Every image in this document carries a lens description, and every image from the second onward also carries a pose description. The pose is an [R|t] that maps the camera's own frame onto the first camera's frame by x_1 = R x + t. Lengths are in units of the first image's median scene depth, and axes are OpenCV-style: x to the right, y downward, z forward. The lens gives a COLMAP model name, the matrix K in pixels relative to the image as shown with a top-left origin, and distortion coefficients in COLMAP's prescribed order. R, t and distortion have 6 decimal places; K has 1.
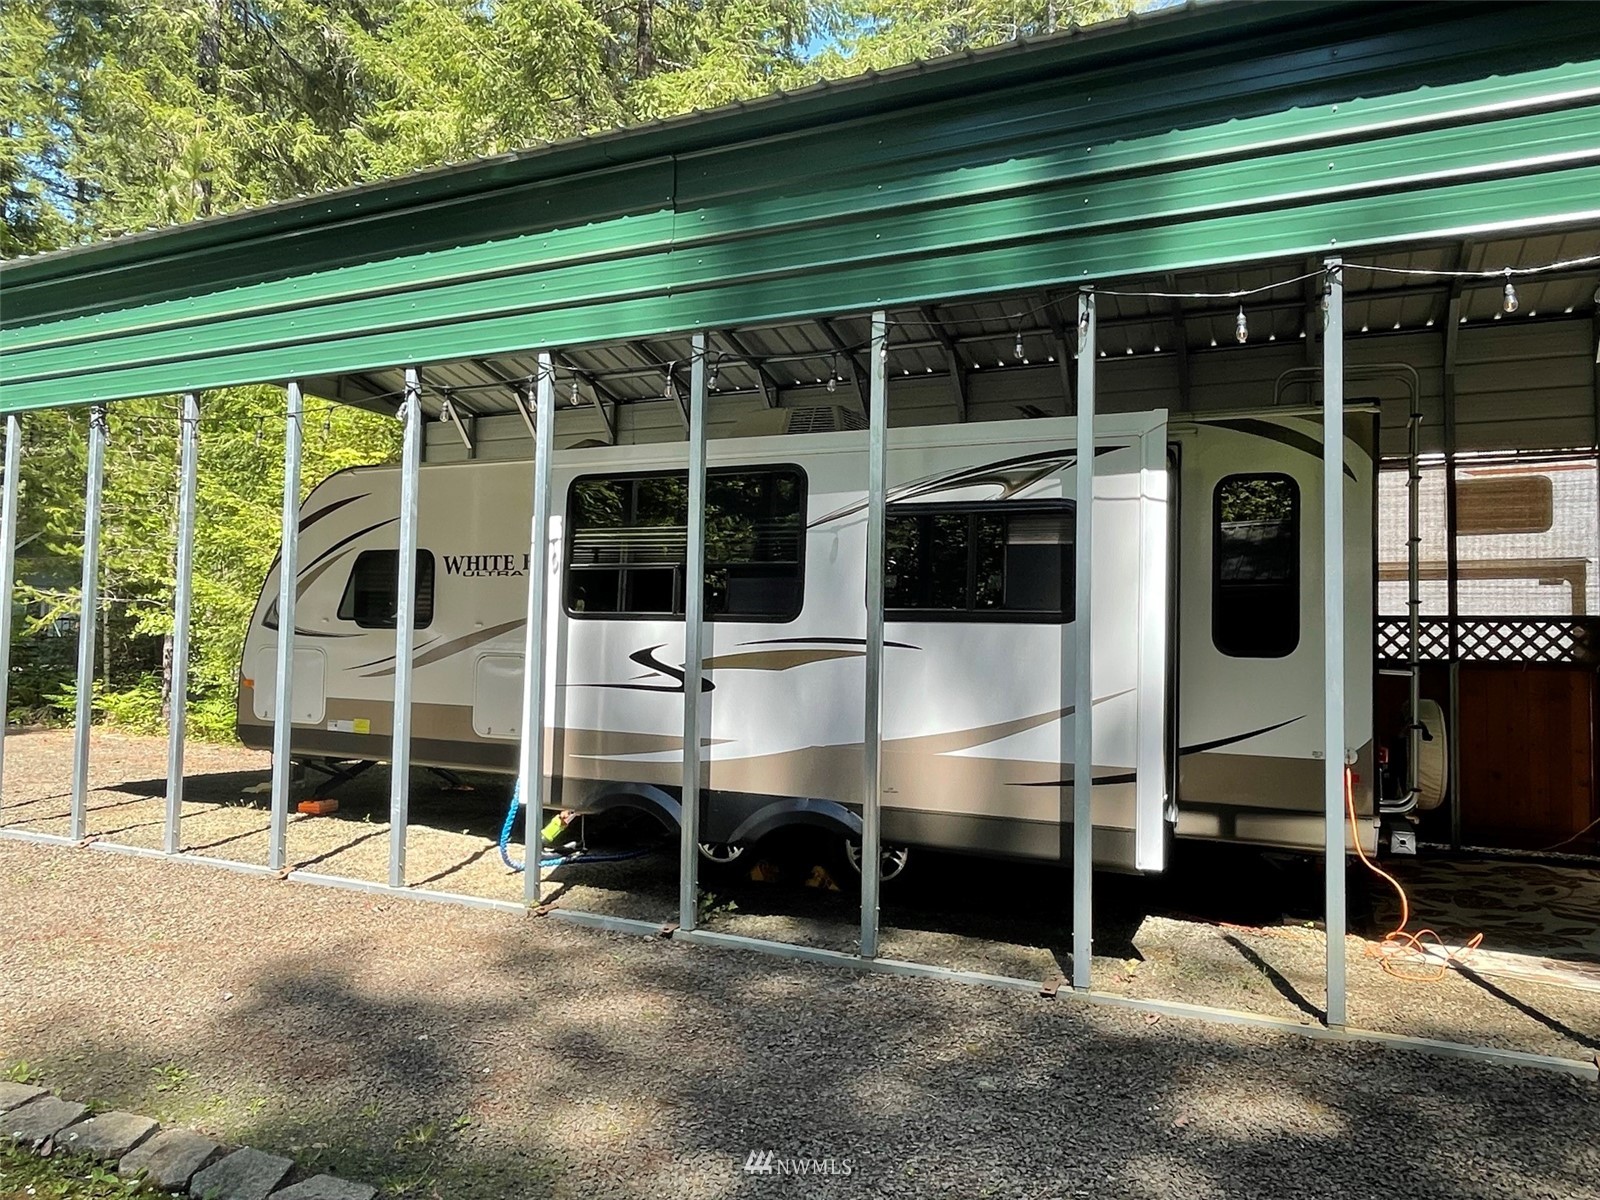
lens RADIAL K [[1075.1, 0, 799.7], [0, 1075.1, 599.8], [0, 0, 1]] dist [0.001235, -0.004559]
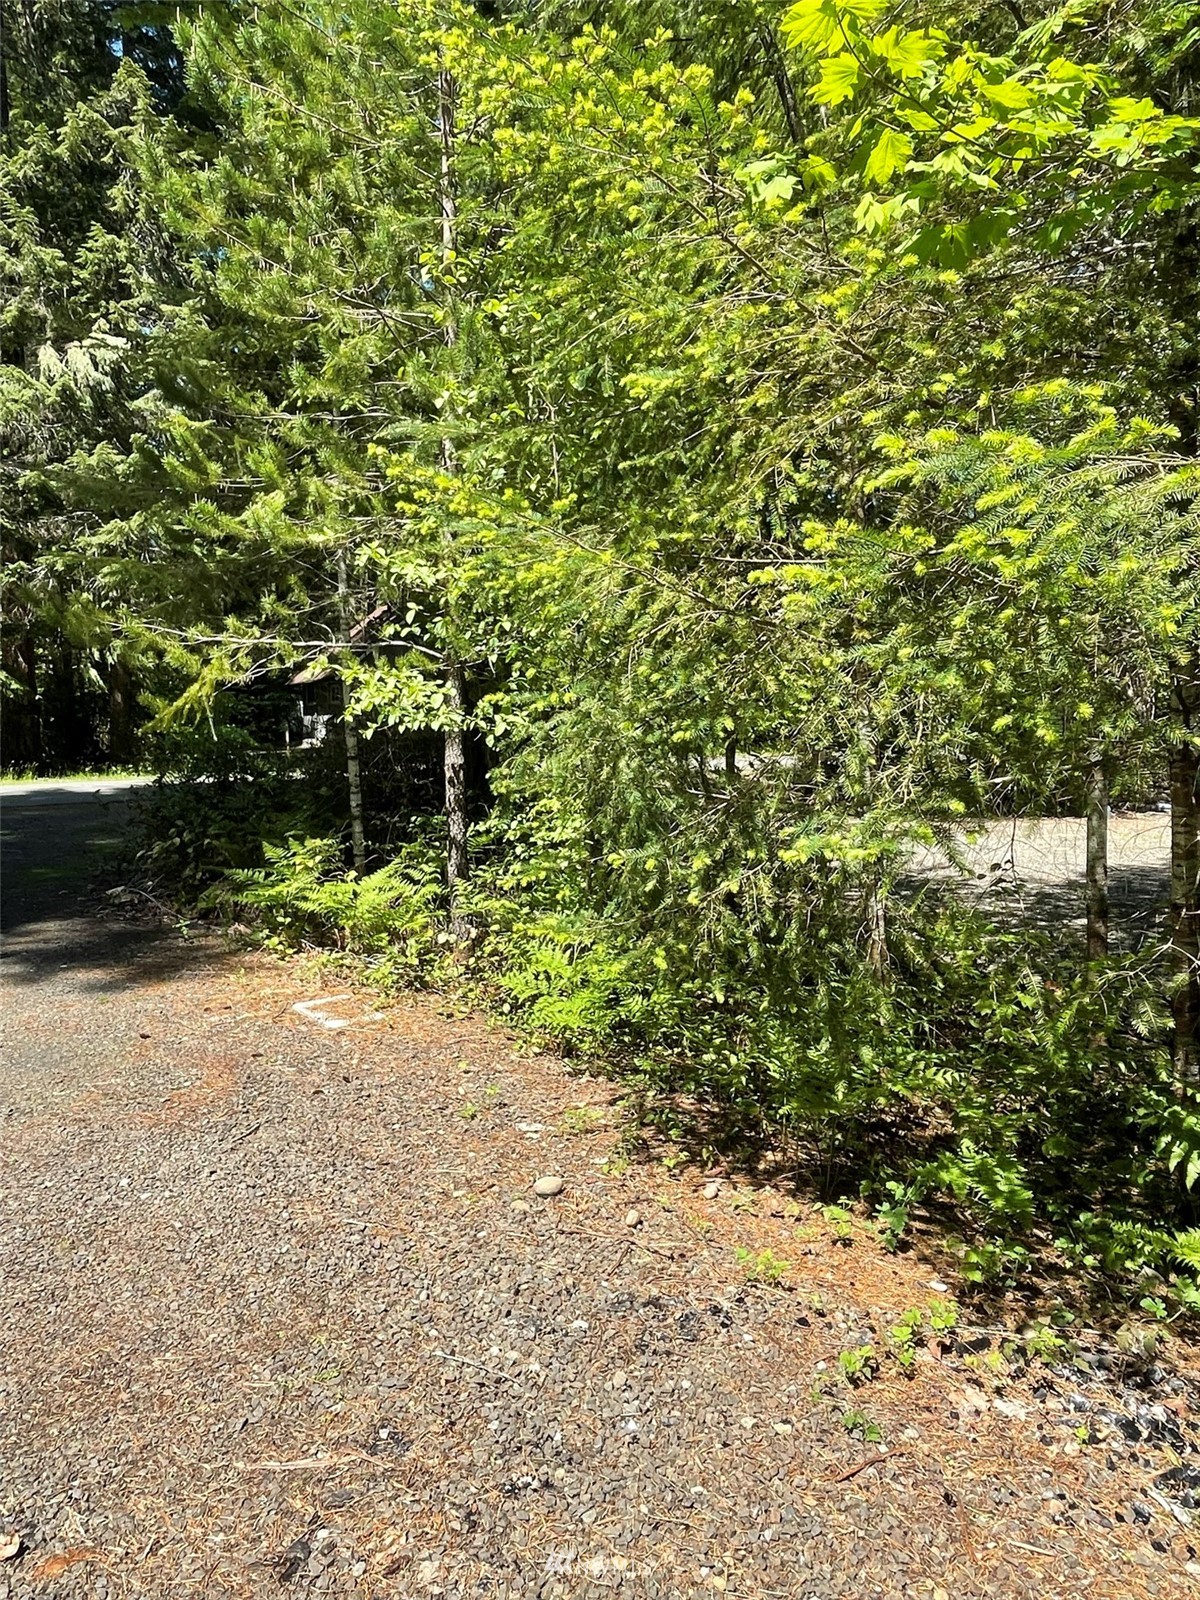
lens RADIAL K [[1075.1, 0, 600.5], [0, 1075.1, 799.6], [0, 0, 1]] dist [0.001235, -0.004559]
pose [[0.884174, 0.007820, -0.467093, -0.353729], [0.047035, 0.993289, 0.105664, 0.019248], [0.464785, -0.115395, 0.877872, 0.677091]]
